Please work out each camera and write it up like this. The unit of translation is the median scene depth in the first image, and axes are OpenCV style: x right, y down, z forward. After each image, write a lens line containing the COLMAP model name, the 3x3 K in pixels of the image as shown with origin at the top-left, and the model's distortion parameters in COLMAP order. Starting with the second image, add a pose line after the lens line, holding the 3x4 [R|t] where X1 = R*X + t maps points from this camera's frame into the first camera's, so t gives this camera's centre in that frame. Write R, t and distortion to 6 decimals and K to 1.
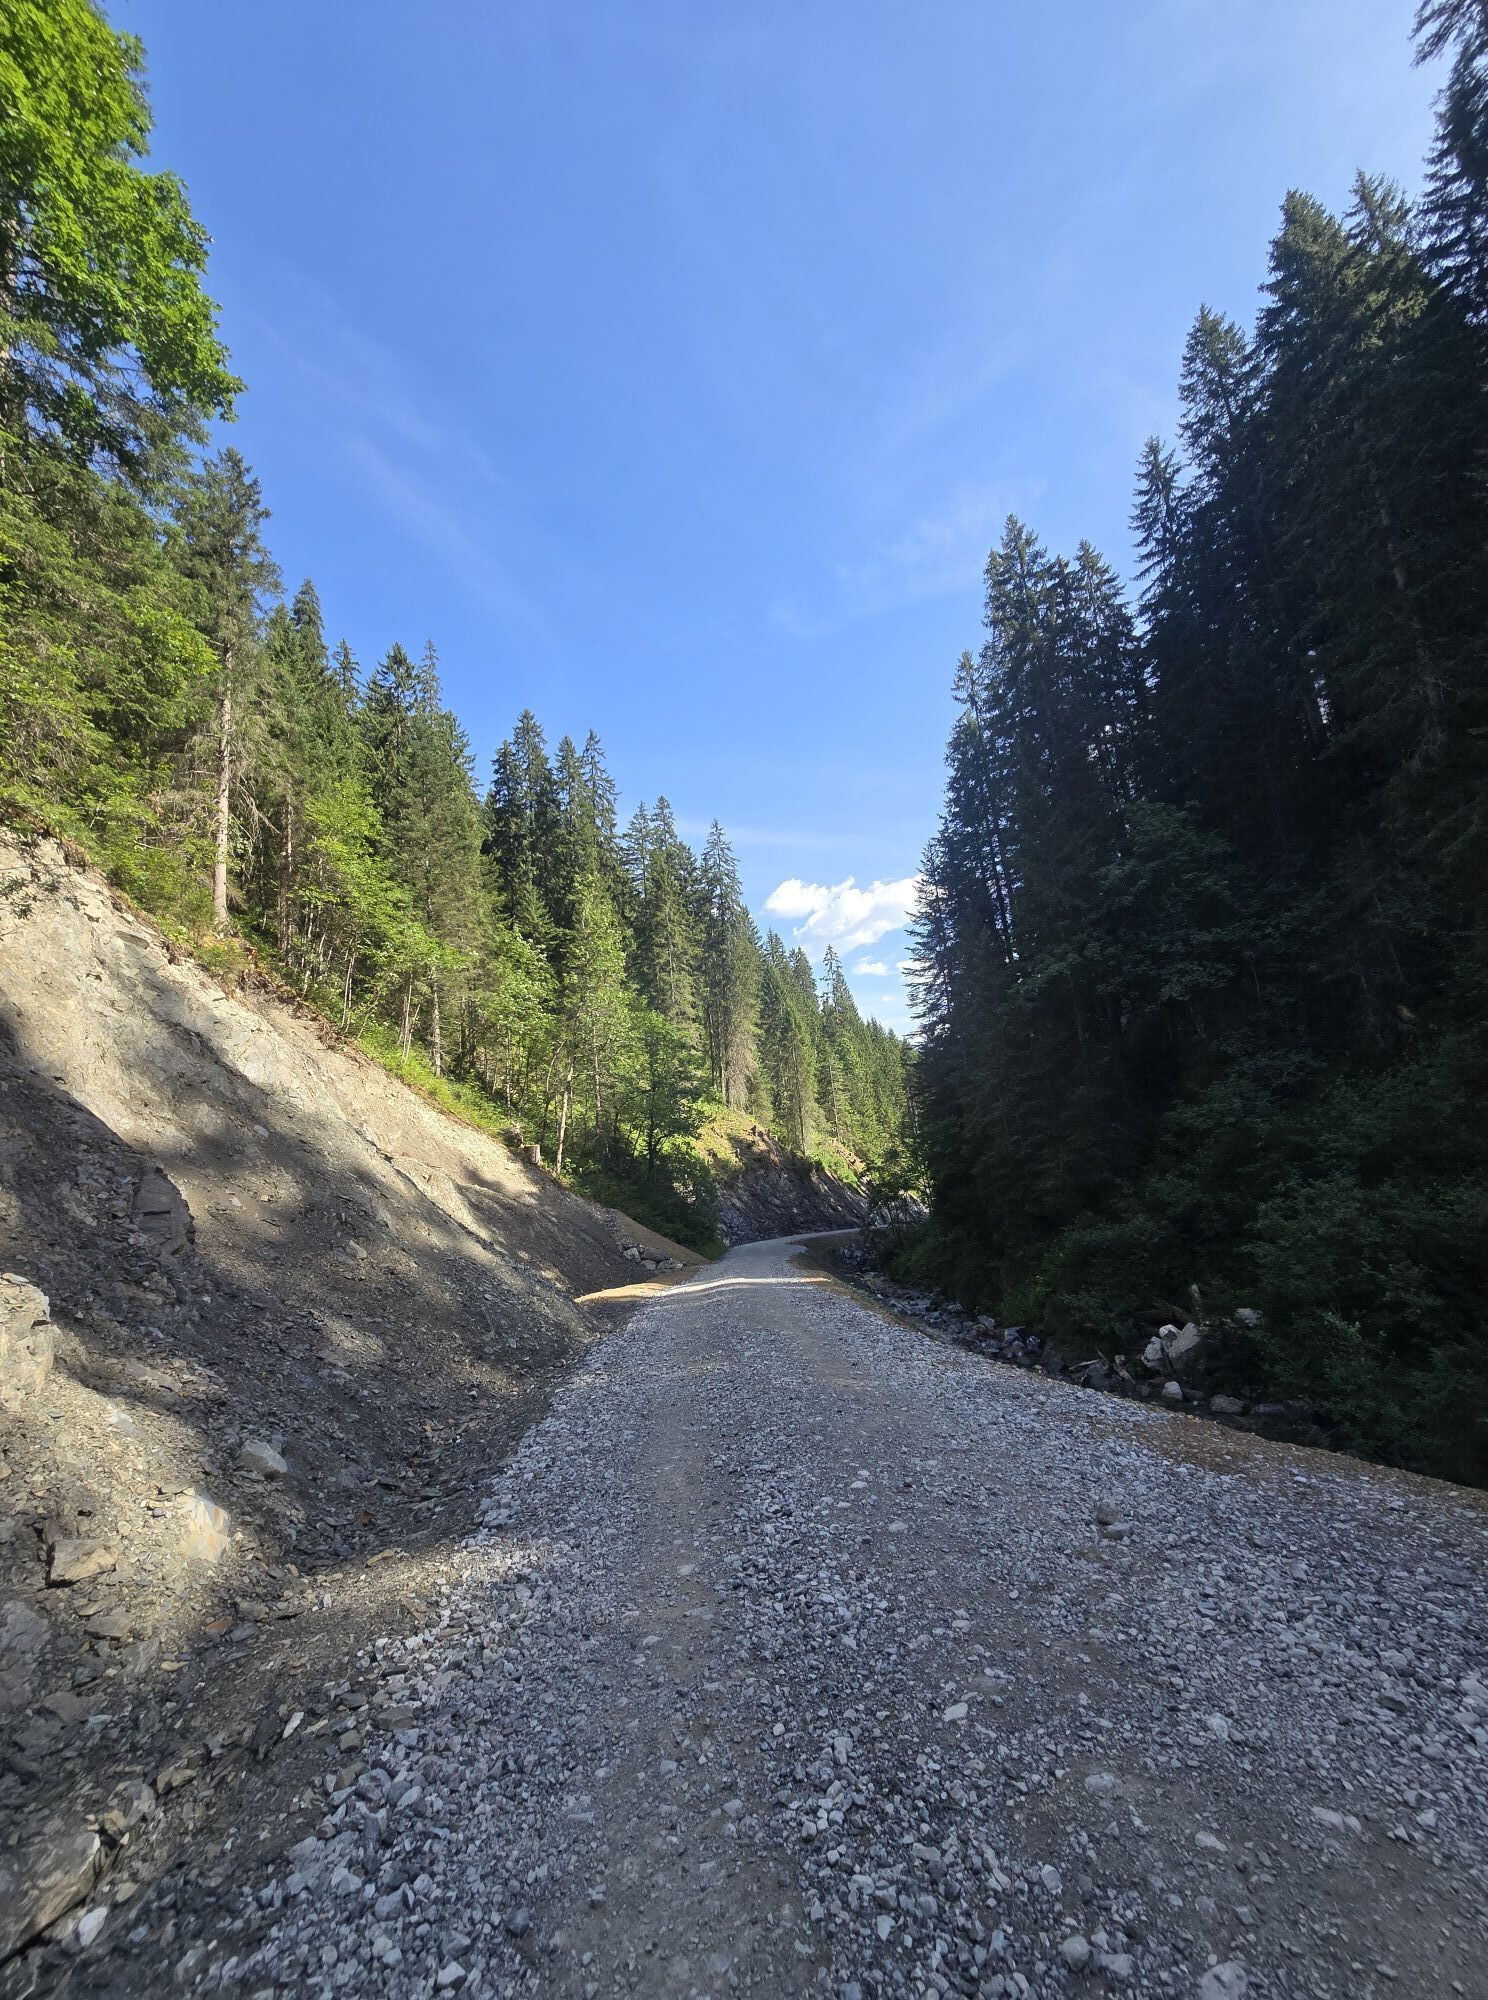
lens RADIAL K [[974.3, 0, 736.5], [0, 974.3, 965.8], [0, 0, 1]] dist [0.000298, 0.000128]
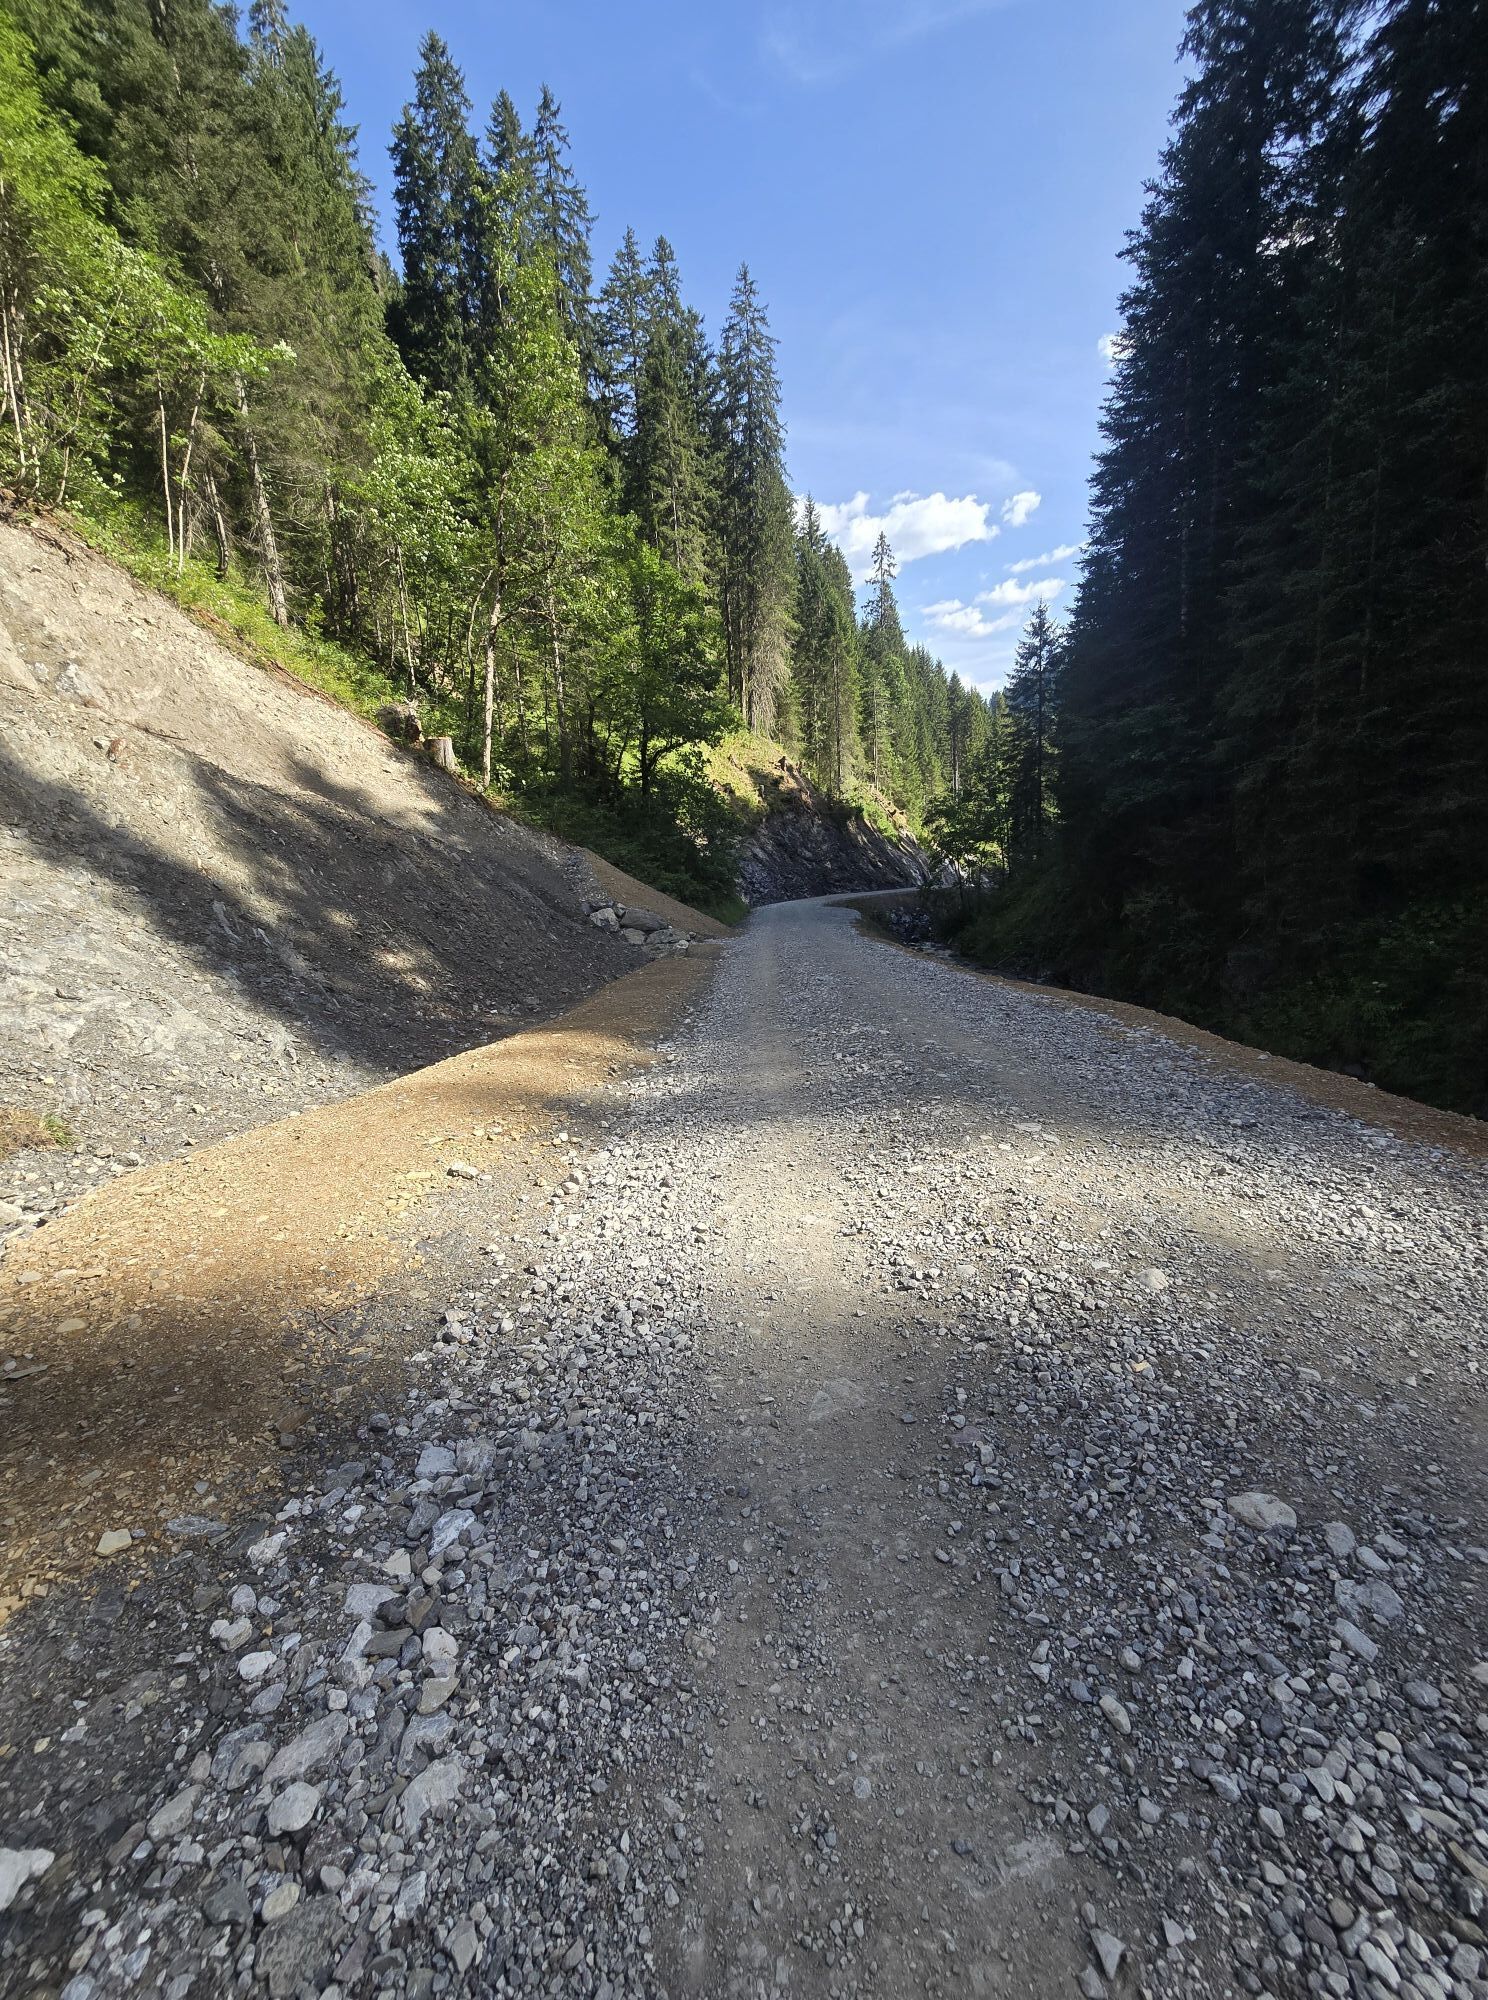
lens RADIAL K [[974.3, 0, 736.5], [0, 974.3, 965.8], [0, 0, 1]] dist [0.000298, 0.000128]
pose [[0.999691, 0.024602, -0.003422, -0.013053], [-0.022009, 0.941223, 0.337067, 0.066341], [0.011514, -0.336887, 0.941475, 0.236597]]
